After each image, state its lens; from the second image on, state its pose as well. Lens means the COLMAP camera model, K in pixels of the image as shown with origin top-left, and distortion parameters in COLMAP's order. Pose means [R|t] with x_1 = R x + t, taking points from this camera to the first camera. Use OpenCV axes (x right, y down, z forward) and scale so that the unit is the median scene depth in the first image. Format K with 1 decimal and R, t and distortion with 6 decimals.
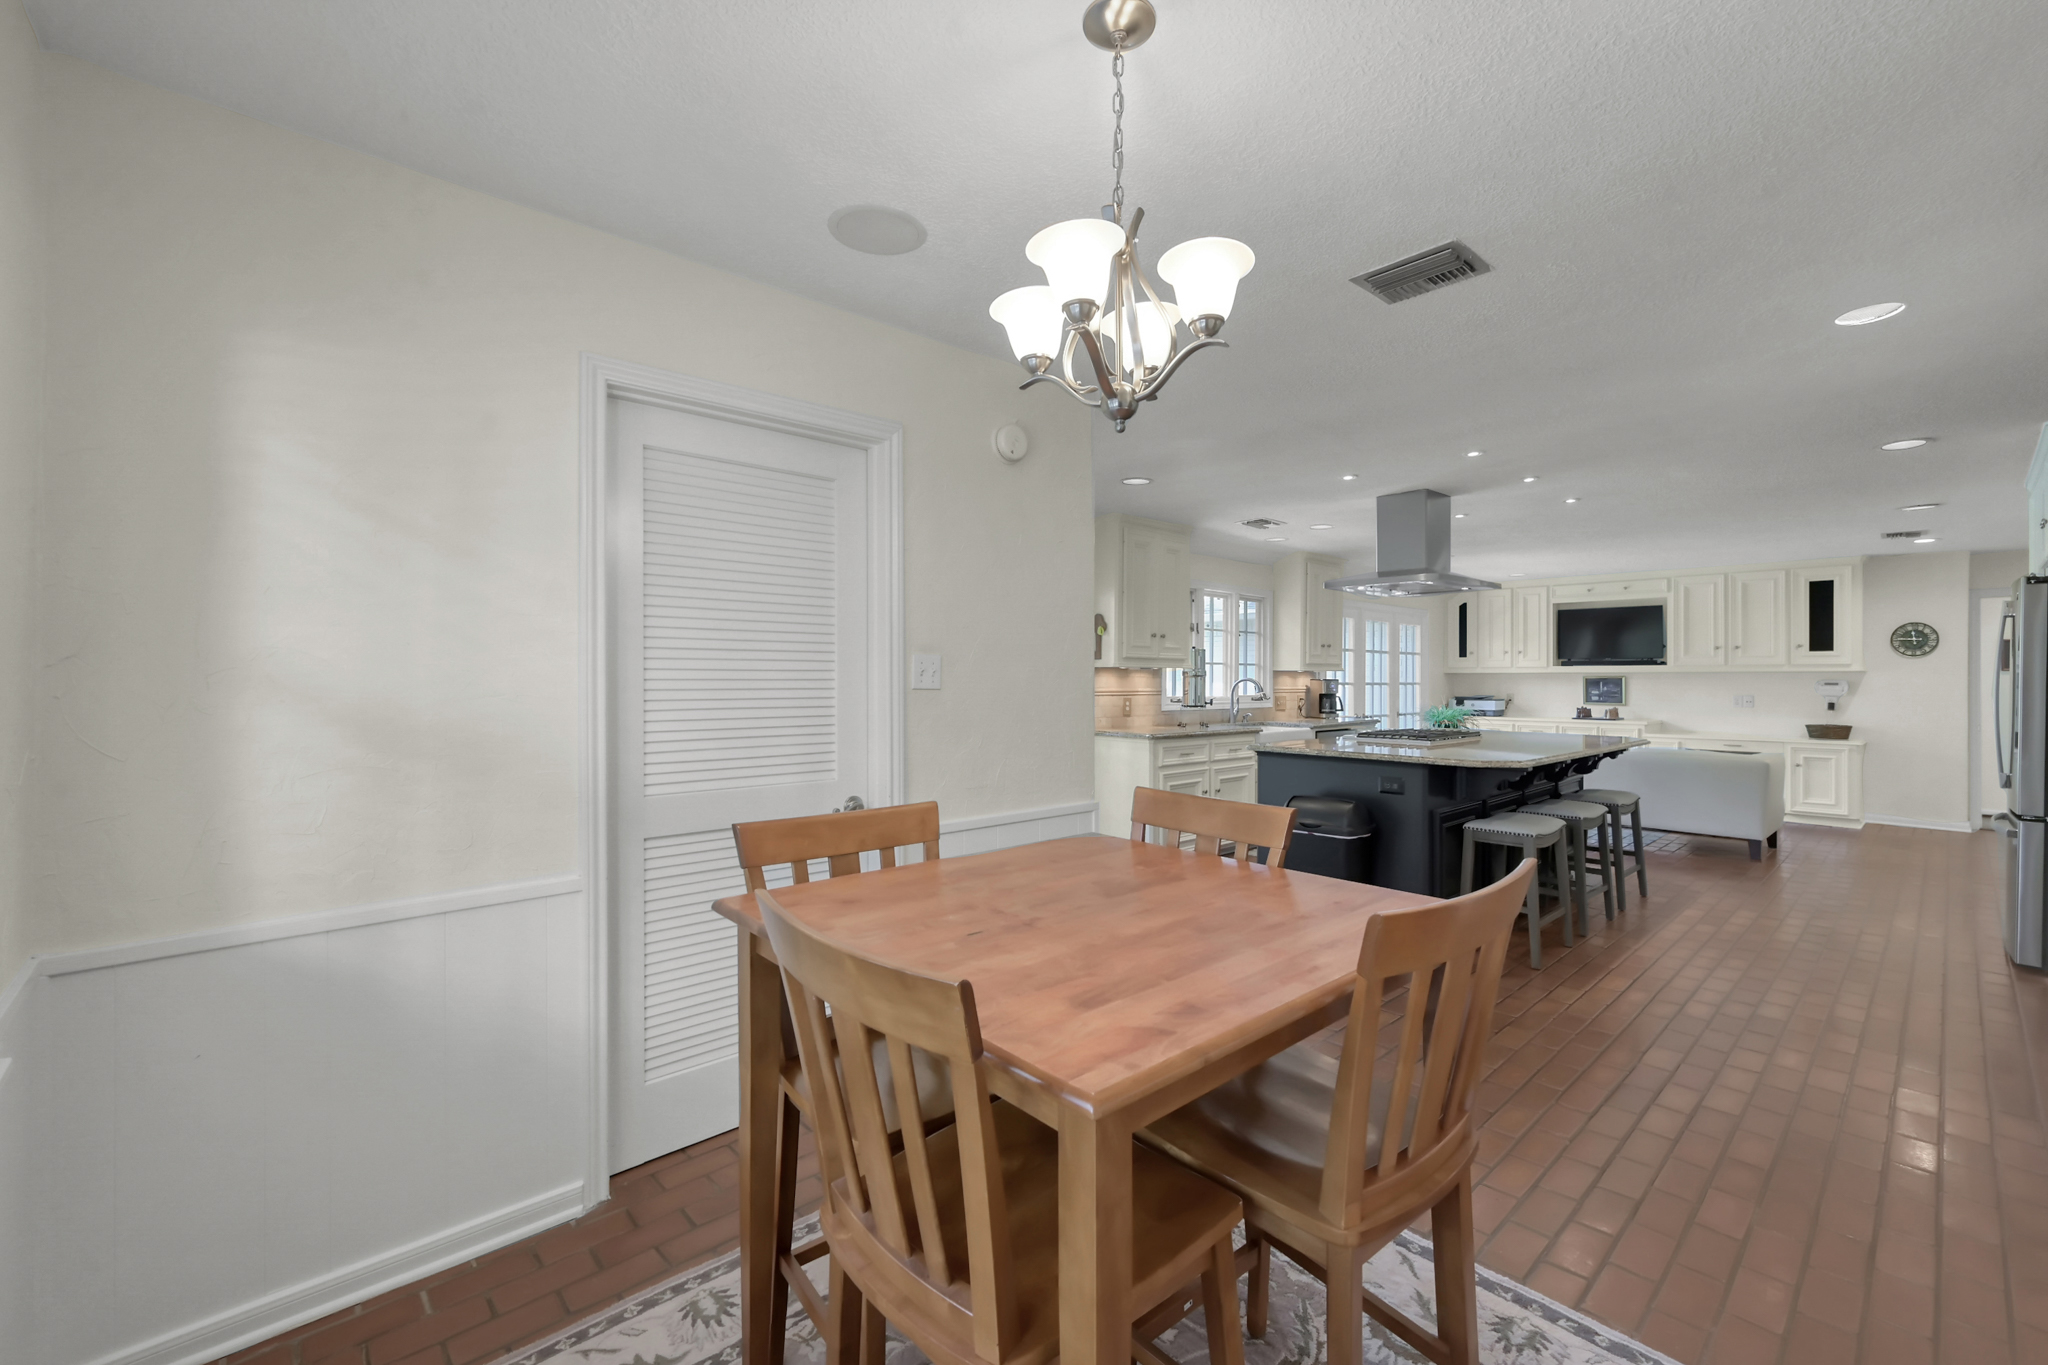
lens RADIAL K [[883.9, 0, 1023.5], [0, 883.9, 666.8], [0, 0, 1]] dist [-0.002413, -0.000349]
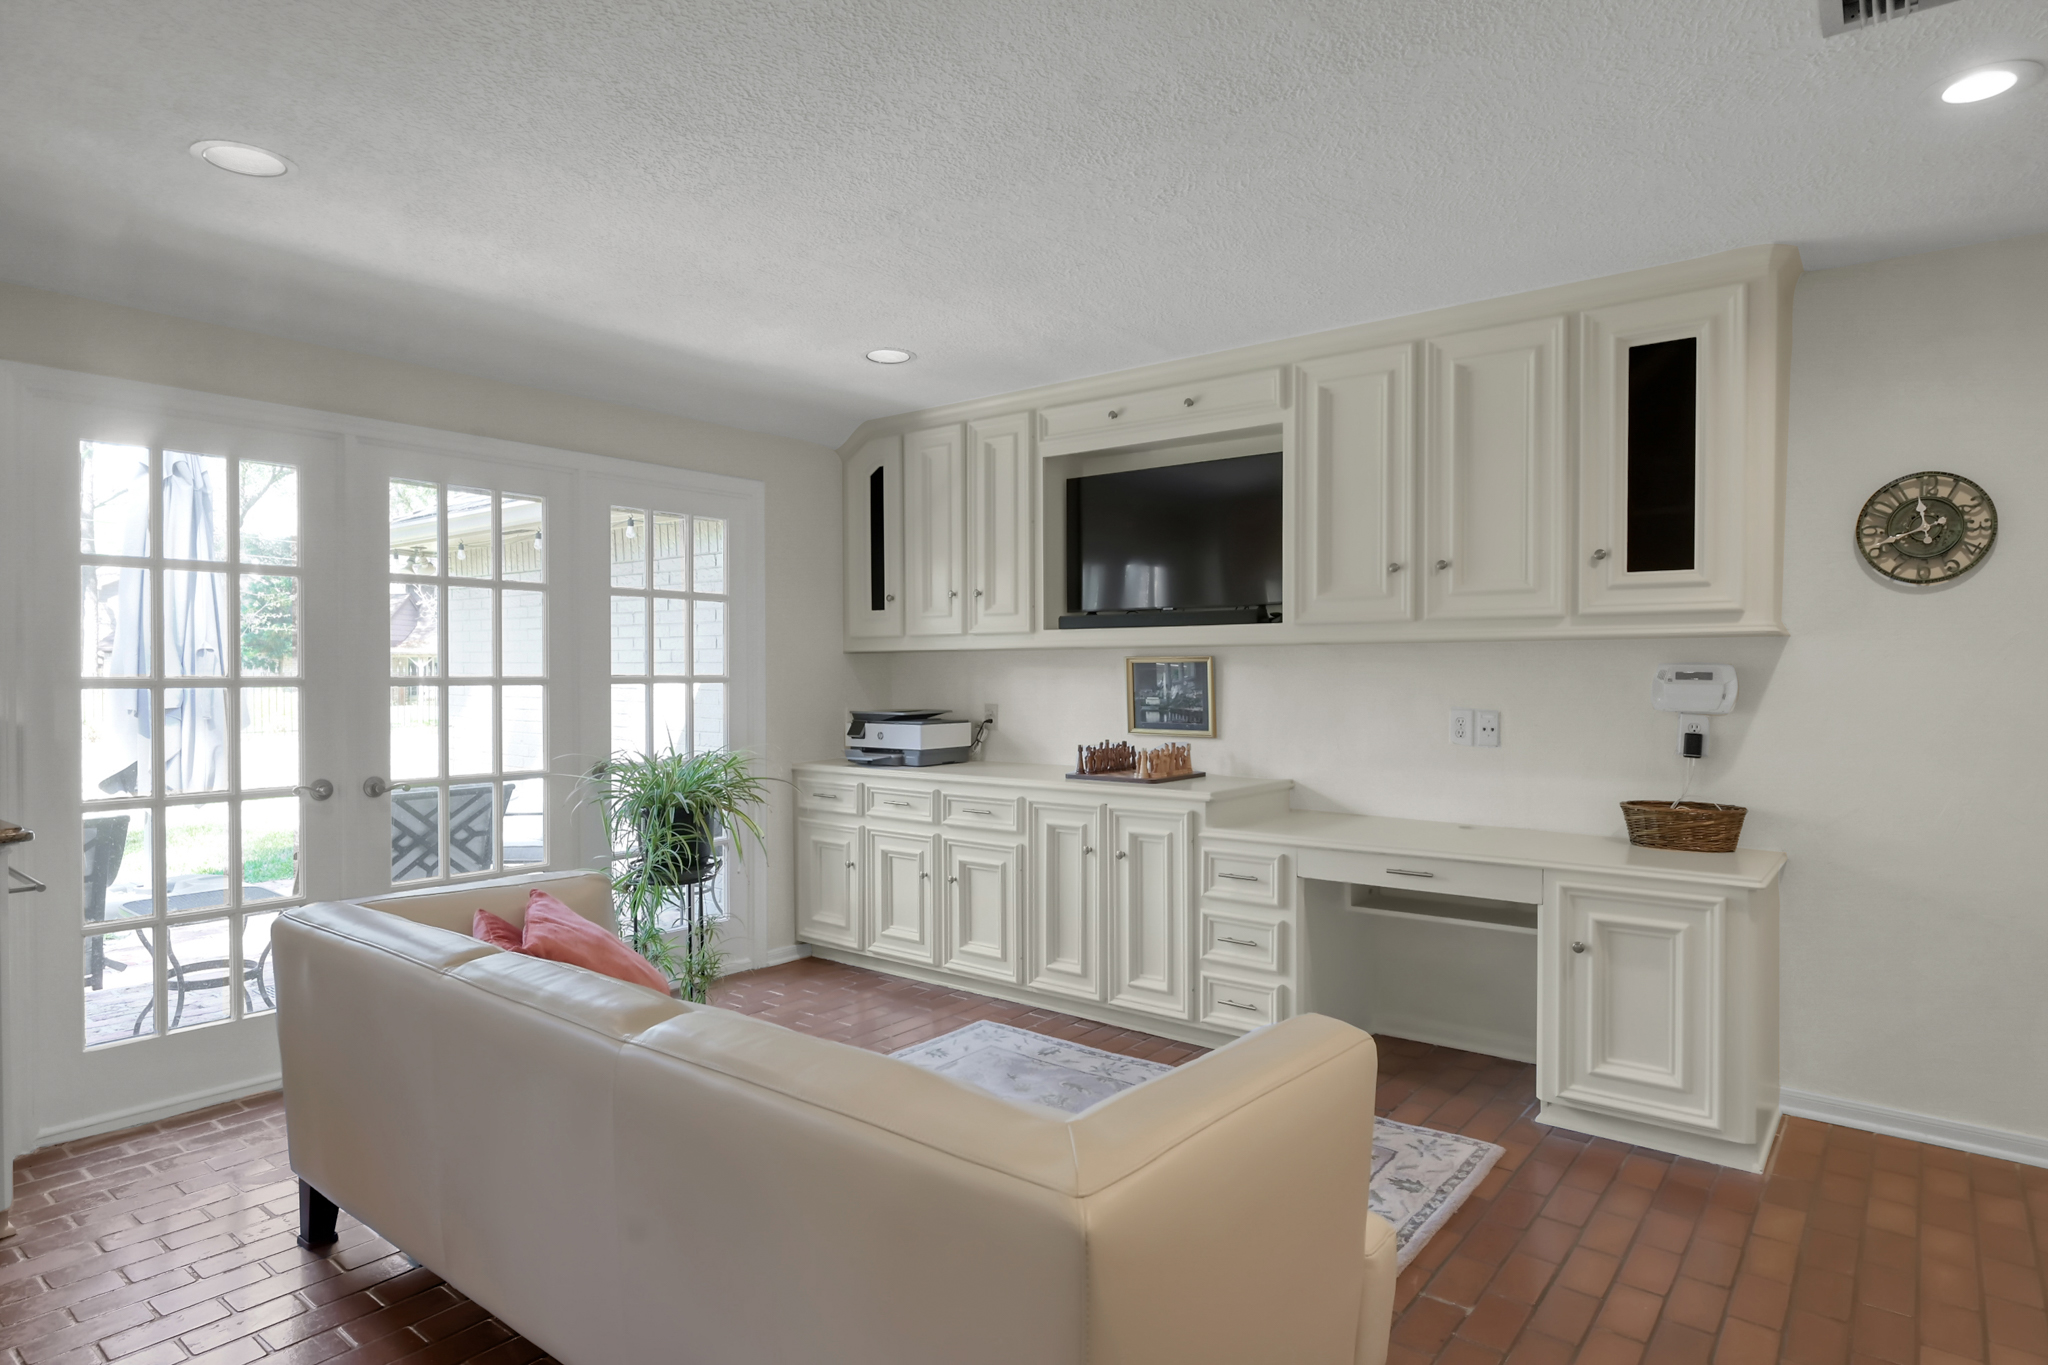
lens RADIAL K [[1157.8, 0, 1031.2], [0, 1157.8, 672.6], [0, 0, 1]] dist [-0.008479, -0.000681]
pose [[0.989615, -0.004837, 0.143664, 0.618310], [0.002795, 0.999892, 0.014412, 0.011620], [-0.143718, -0.013861, 0.989522, 0.620452]]
